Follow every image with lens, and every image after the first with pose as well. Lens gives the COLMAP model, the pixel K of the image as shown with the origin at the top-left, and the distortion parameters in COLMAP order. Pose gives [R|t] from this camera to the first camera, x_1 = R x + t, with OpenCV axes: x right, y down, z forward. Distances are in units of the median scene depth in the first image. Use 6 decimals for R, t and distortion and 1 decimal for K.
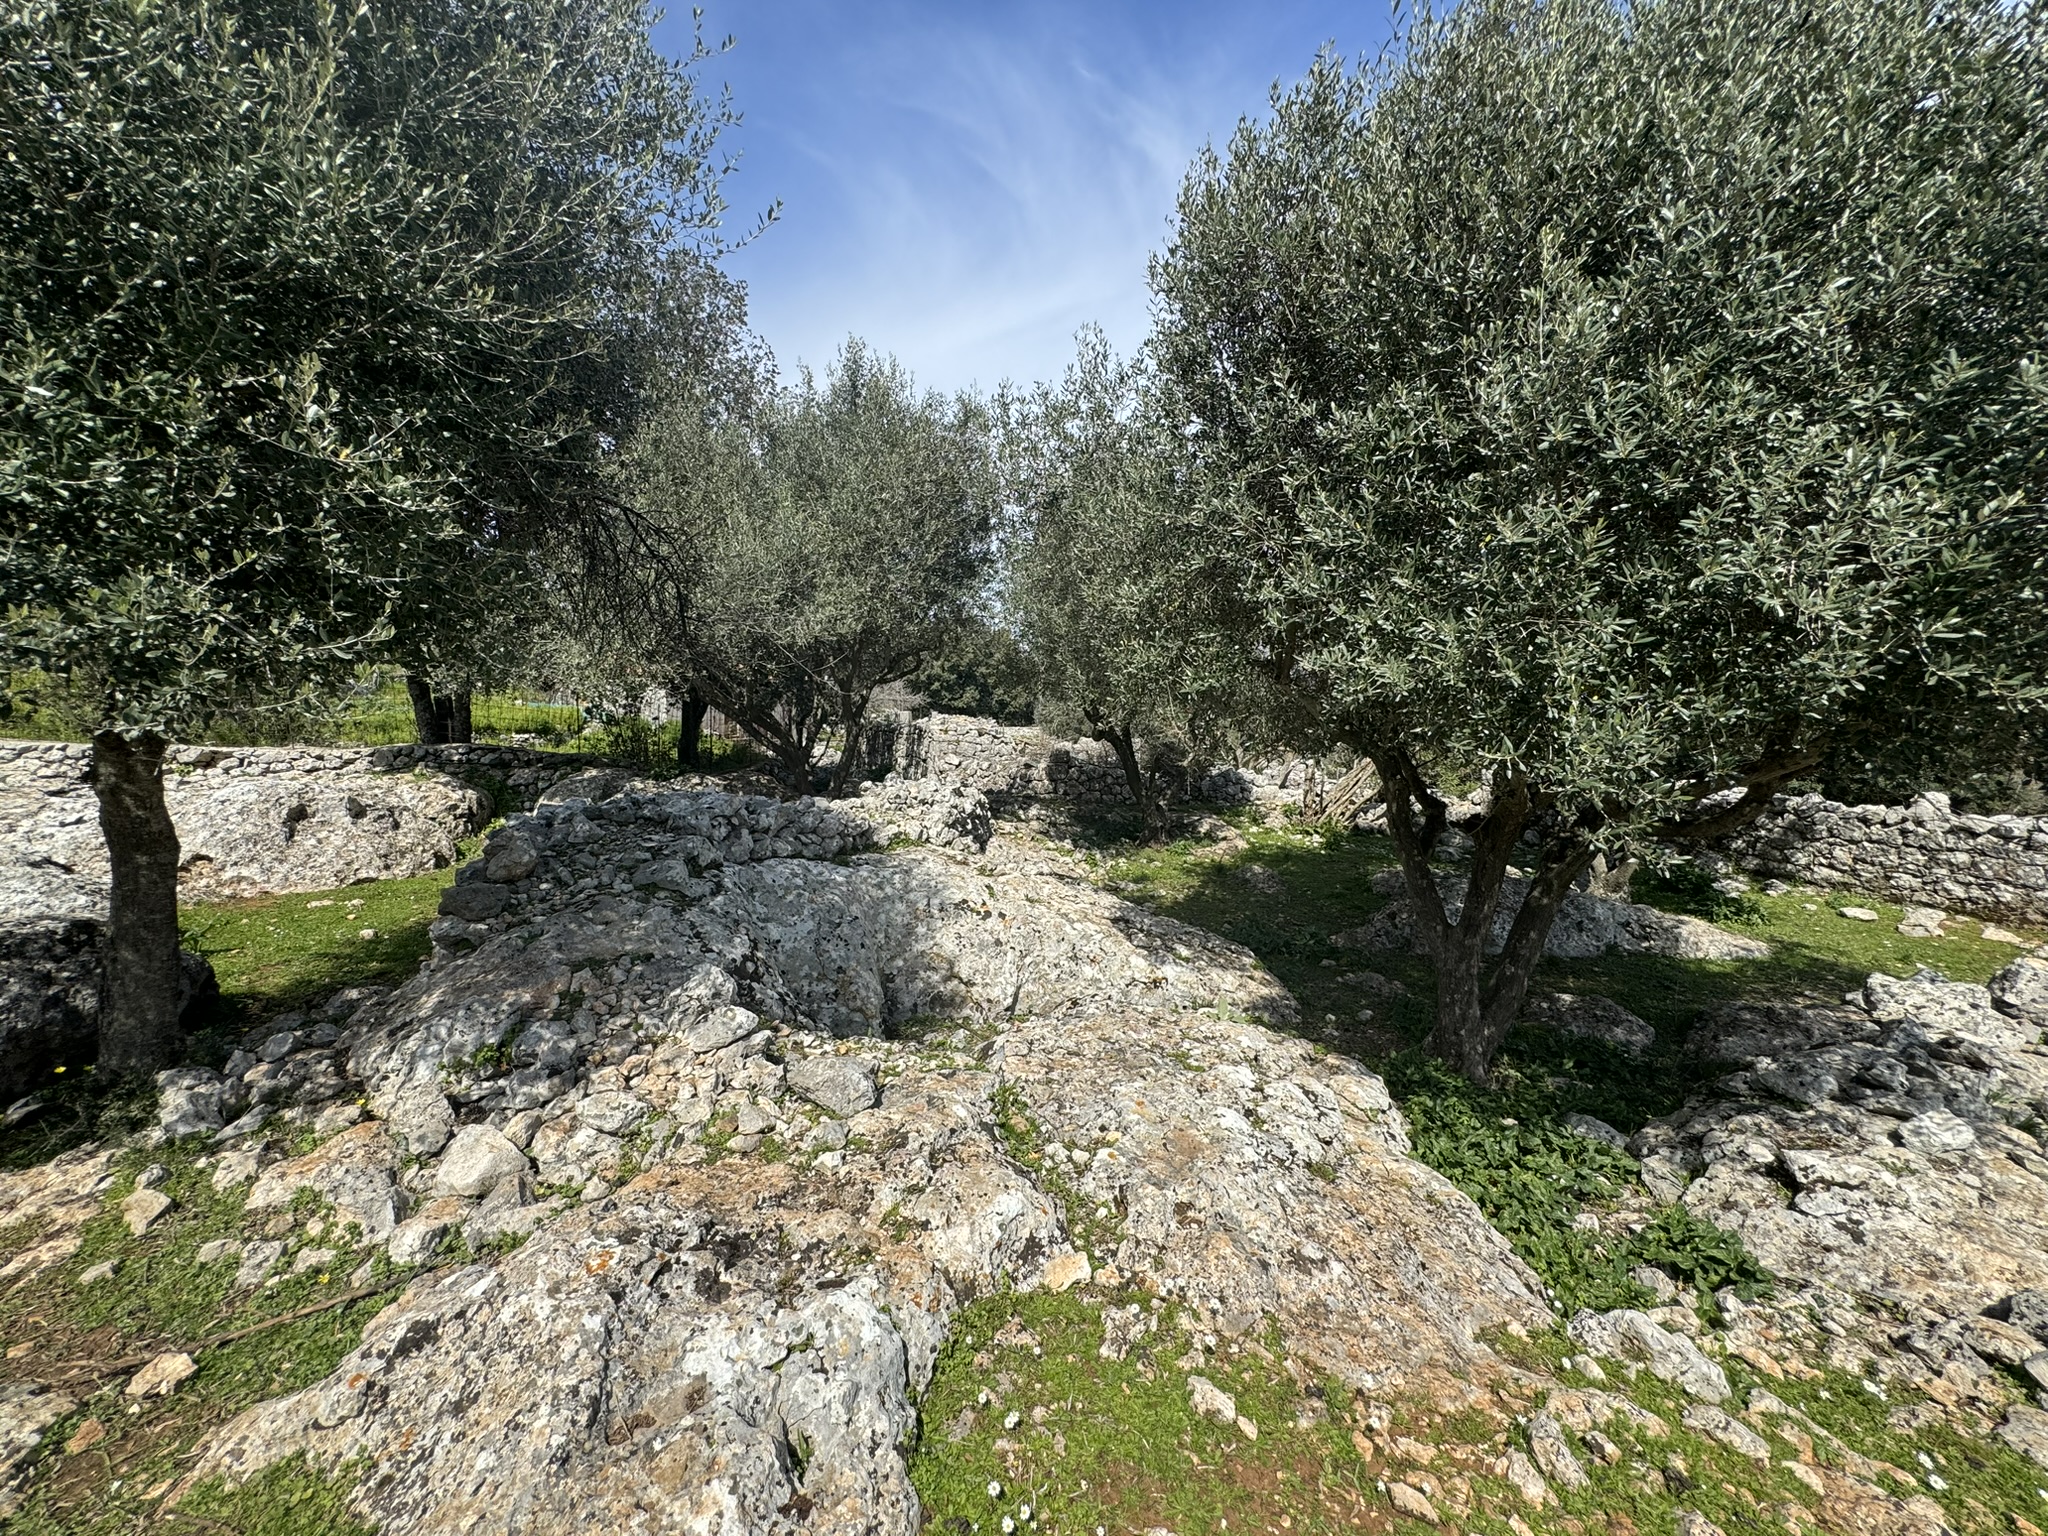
lens RADIAL K [[815.9, 0, 1018.8], [0, 815.9, 779.0], [0, 0, 1]] dist [-0.001117, 0.000399]
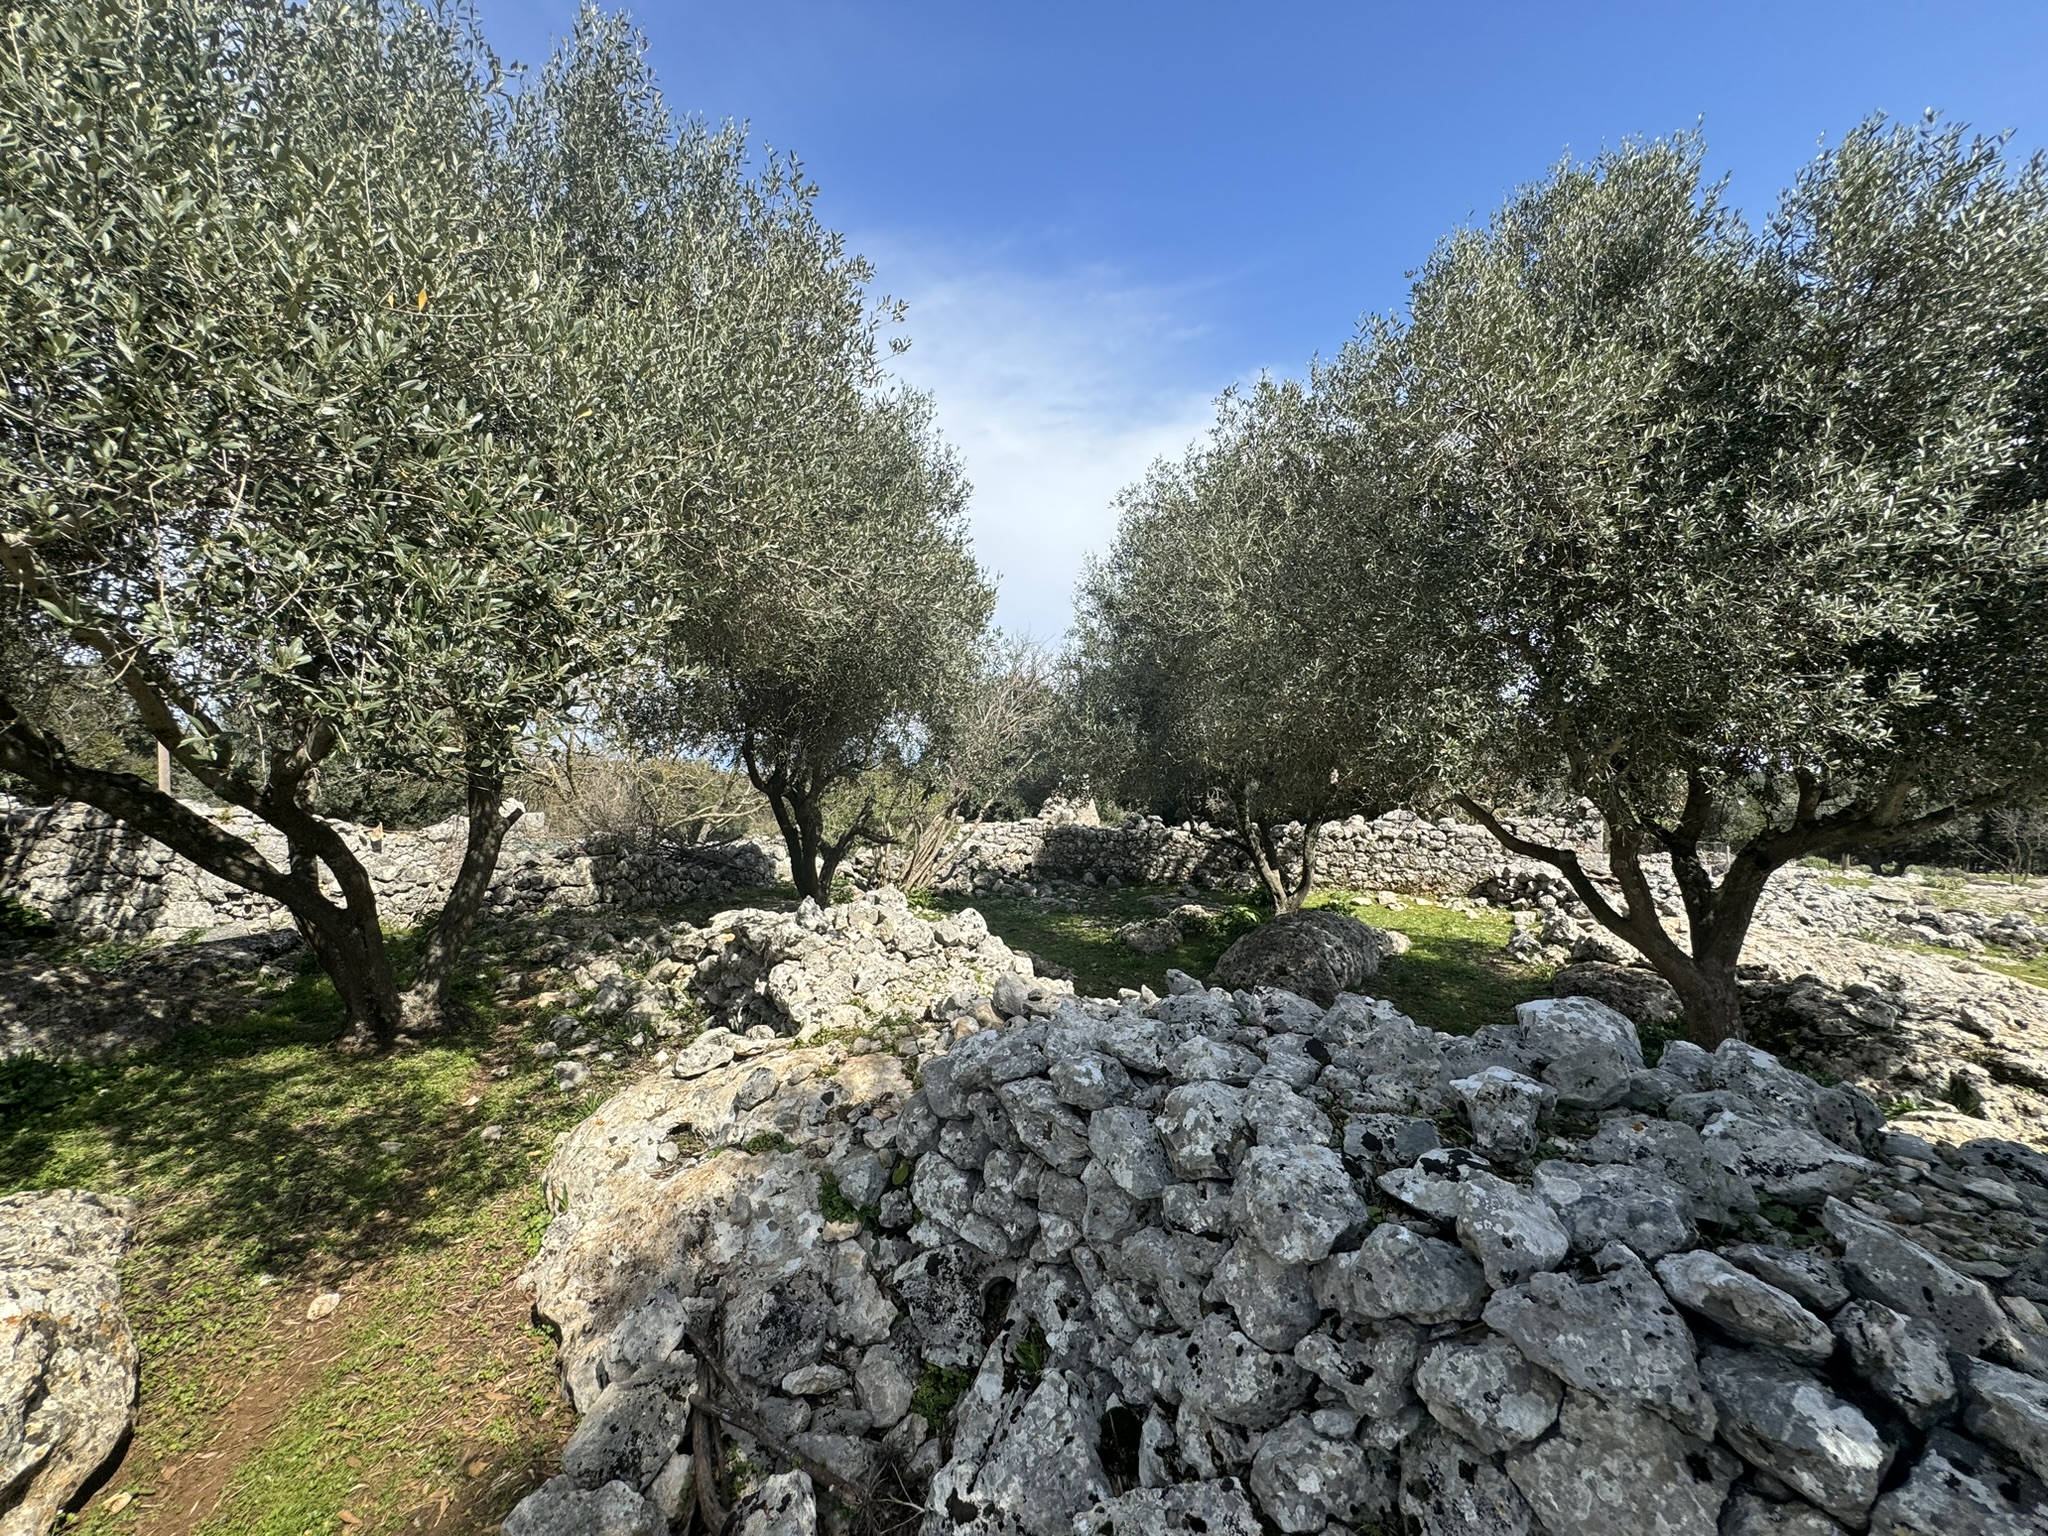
lens RADIAL K [[815.9, 0, 1017.6], [0, 815.9, 760.9], [0, 0, 1]] dist [-0.001117, 0.000399]
pose [[0.594768, -0.006790, 0.803869, -0.438771], [0.083822, 0.995037, -0.053613, -0.050336], [-0.799516, 0.099269, 0.592385, 0.528545]]
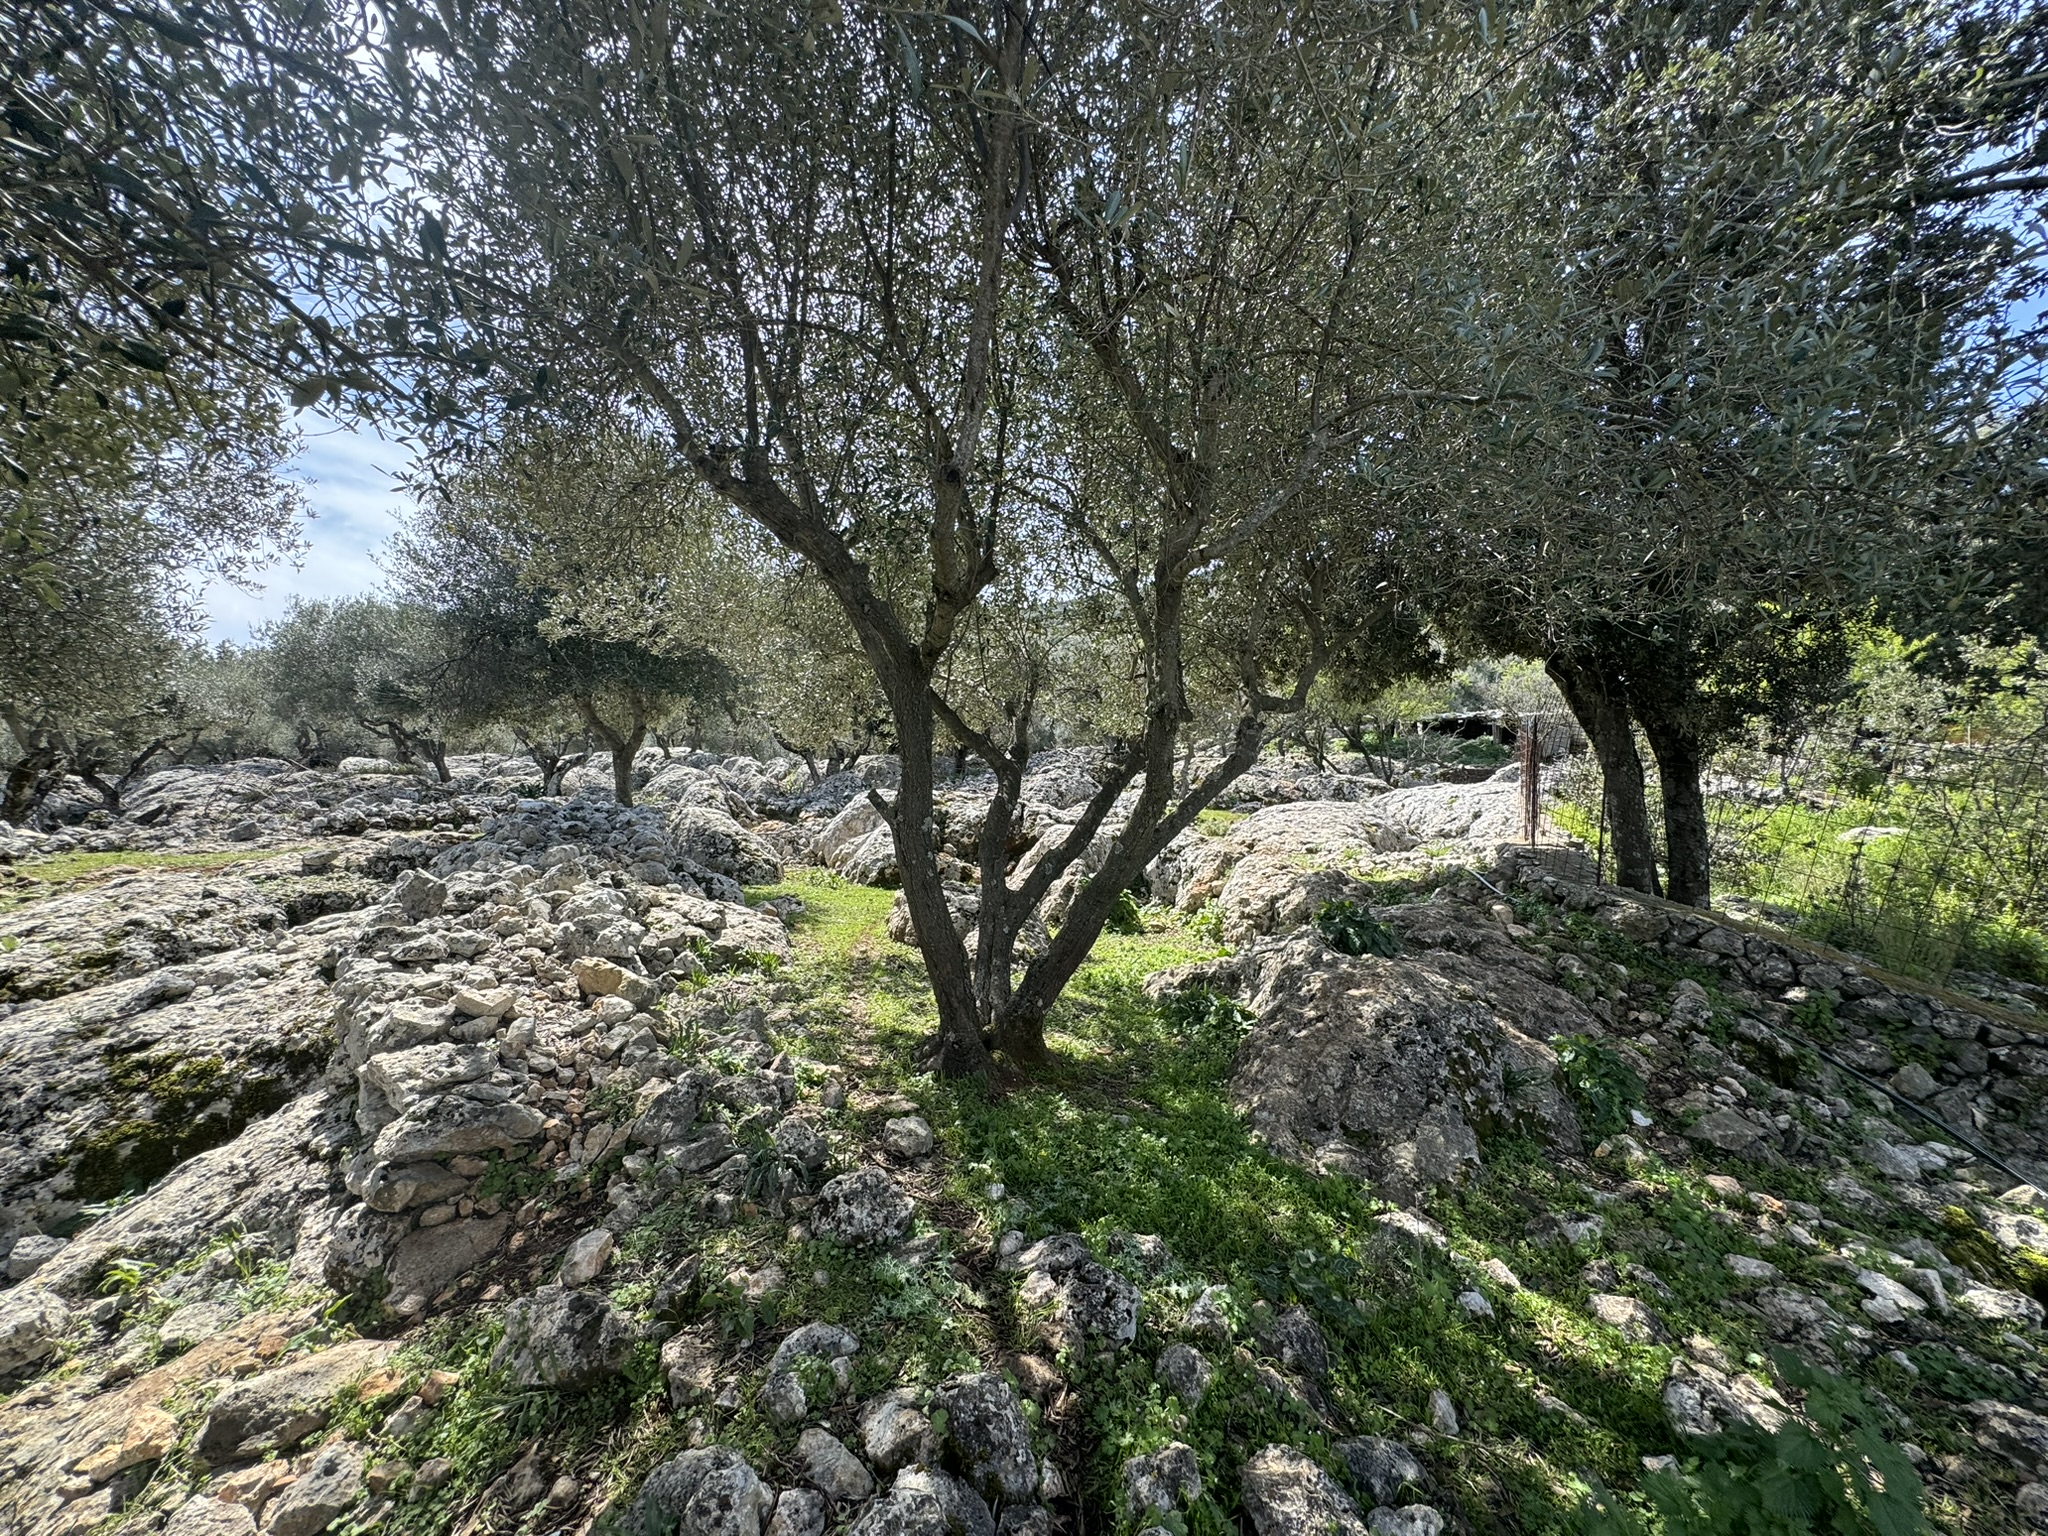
lens RADIAL K [[815.9, 0, 1019.3], [0, 815.9, 770.9], [0, 0, 1]] dist [-0.001117, 0.000399]
pose [[-0.733330, -0.039468, -0.678726, 0.002029], [-0.107827, 0.992430, 0.058793, -0.113281], [0.671268, 0.116300, -0.732034, 1.413549]]
